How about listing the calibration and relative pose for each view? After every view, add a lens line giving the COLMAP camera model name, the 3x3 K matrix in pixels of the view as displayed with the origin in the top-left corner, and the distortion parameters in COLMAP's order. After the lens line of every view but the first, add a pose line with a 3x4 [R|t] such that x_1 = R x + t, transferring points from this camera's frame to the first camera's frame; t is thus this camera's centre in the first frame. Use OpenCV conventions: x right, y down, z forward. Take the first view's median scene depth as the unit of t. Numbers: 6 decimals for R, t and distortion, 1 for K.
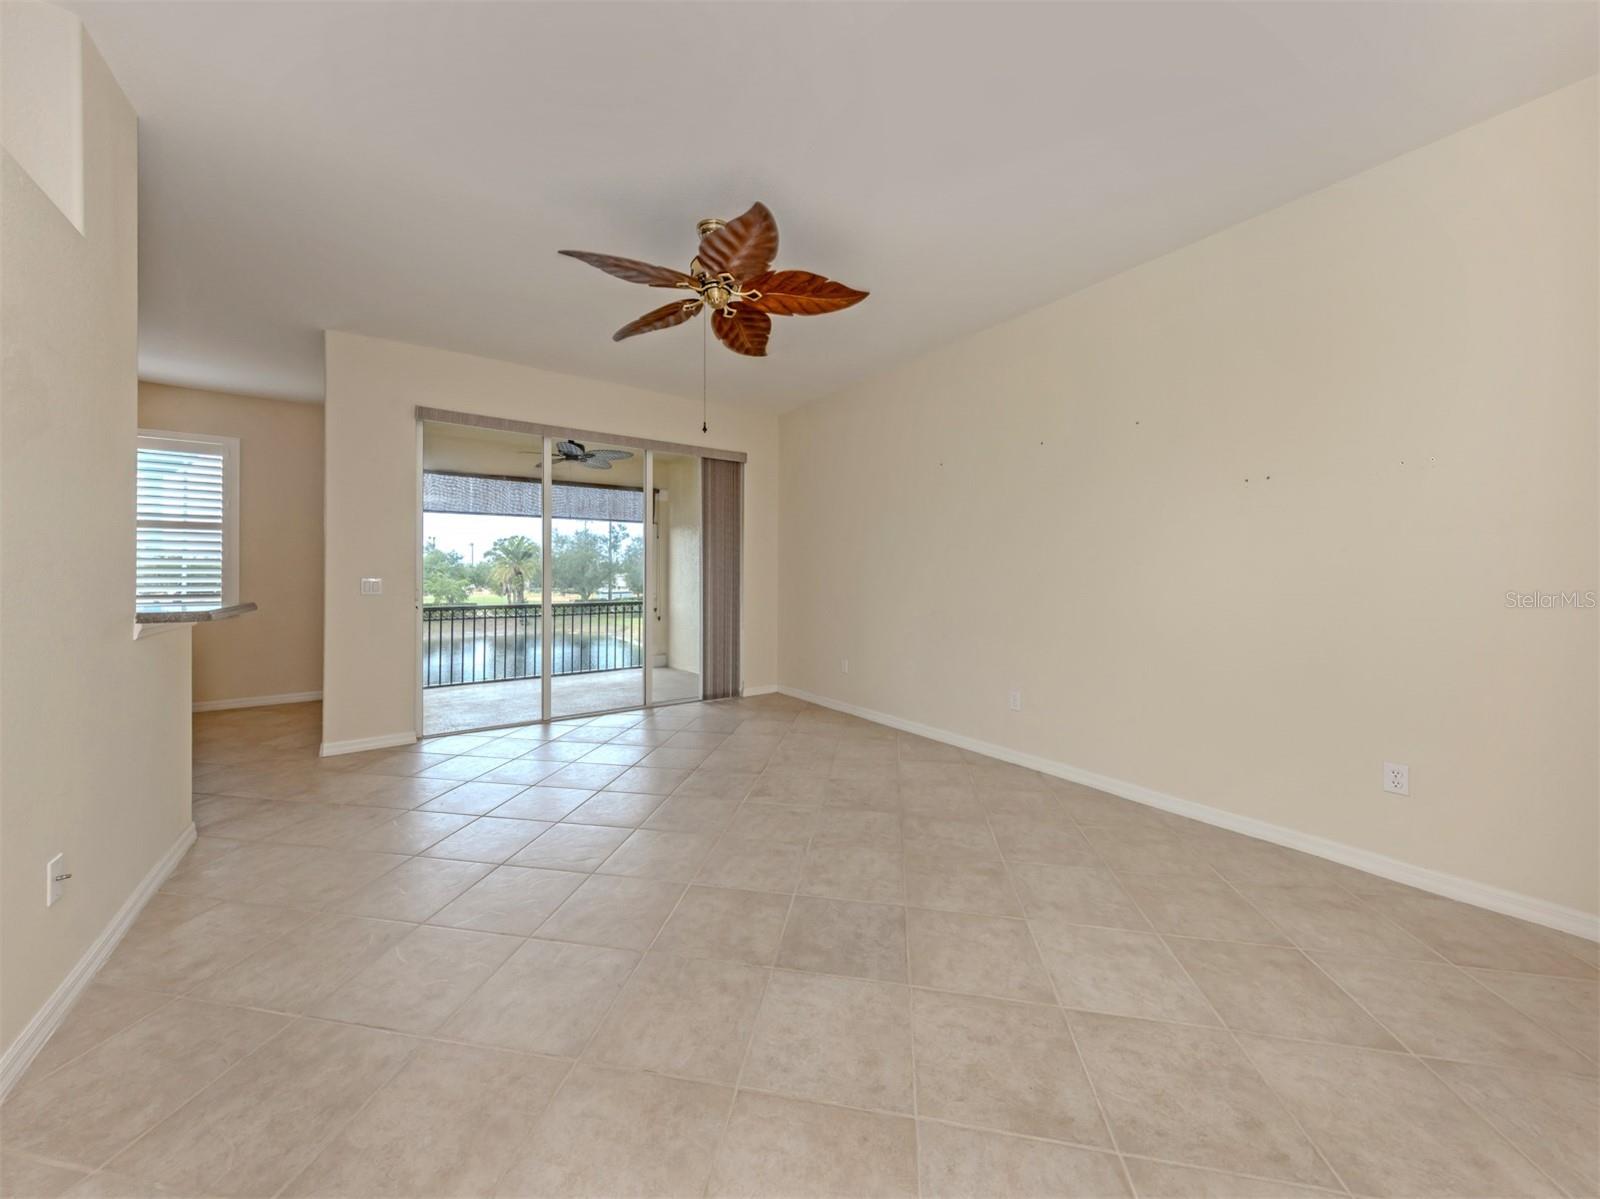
lens RADIAL K [[579.0, 0, 799.2], [0, 579.0, 568.5], [0, 0, 1]] dist [0.001928, -0.000346]
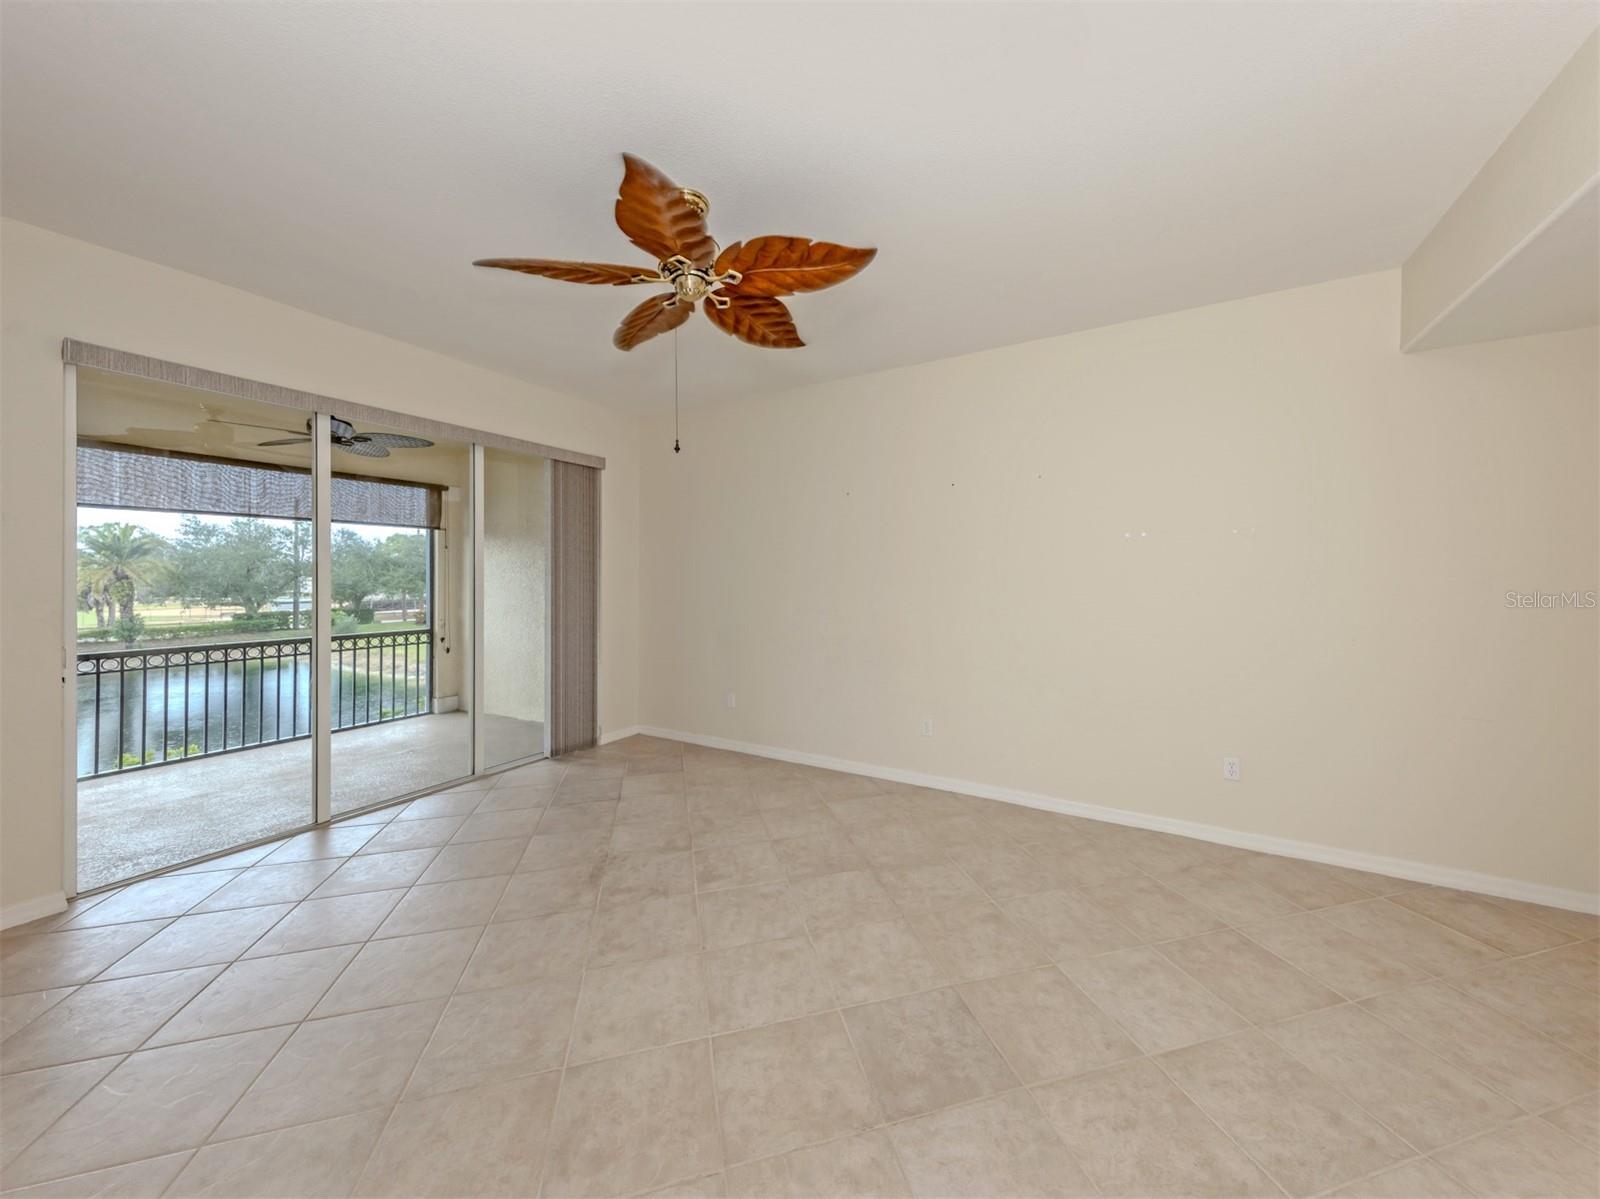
lens RADIAL K [[574.1, 0, 846.2], [0, 574.1, 575.5], [0, 0, 1]] dist [0.005365, -0.000315]
pose [[0.898603, 0.003002, 0.438753, -0.178487], [-0.006144, 0.999965, 0.005743, -0.042136], [-0.438720, -0.007856, 0.898589, 0.107789]]
